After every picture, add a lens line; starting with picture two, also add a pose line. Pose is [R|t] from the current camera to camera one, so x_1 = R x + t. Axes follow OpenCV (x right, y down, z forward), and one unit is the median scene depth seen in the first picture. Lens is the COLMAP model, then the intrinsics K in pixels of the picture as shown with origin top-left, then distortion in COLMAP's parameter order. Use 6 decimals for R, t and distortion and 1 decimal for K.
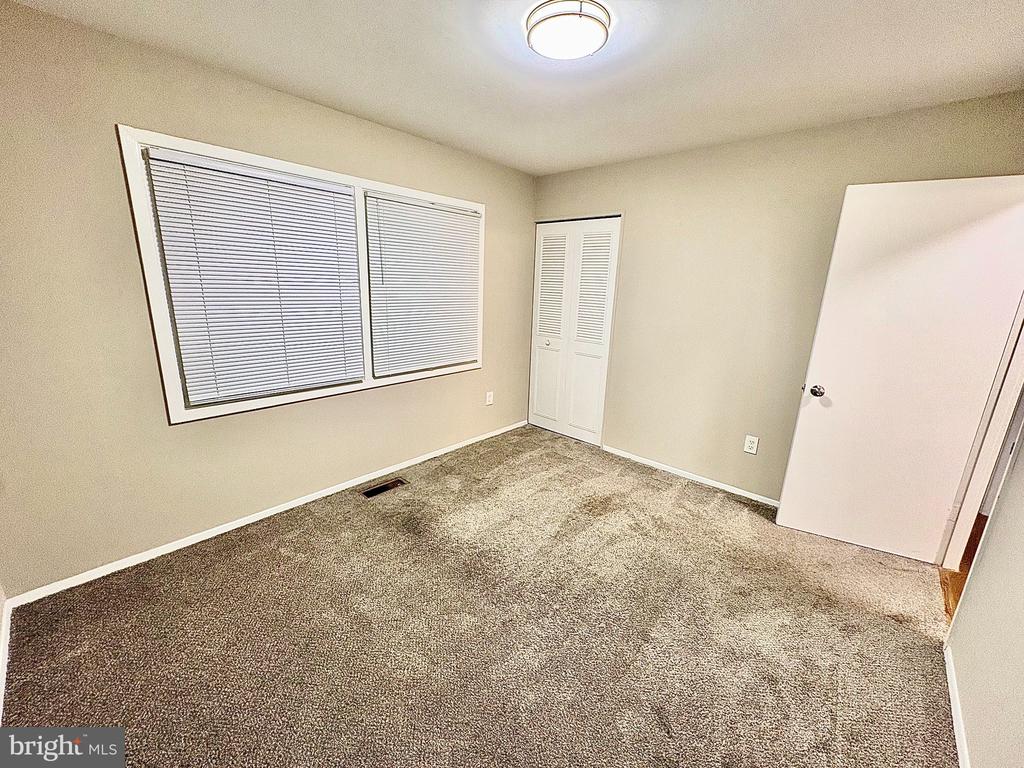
lens RADIAL K [[407.7, 0, 510.8], [0, 407.7, 384.8], [0, 0, 1]] dist [0.001768, -0.000533]
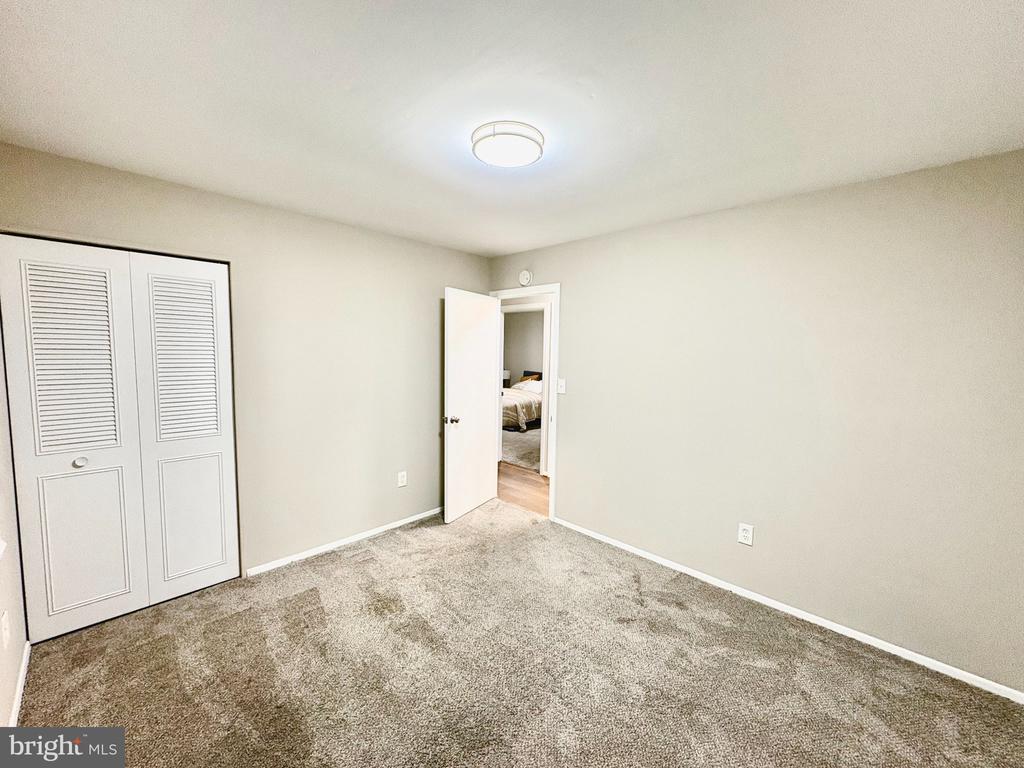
lens RADIAL K [[407.7, 0, 510.2], [0, 407.7, 381.3], [0, 0, 1]] dist [0.001768, -0.000533]
pose [[0.035342, -0.110636, 0.993232, -0.527749], [0.236307, 0.966595, 0.099260, -0.164533], [-0.971036, 0.231199, 0.060305, 0.532544]]
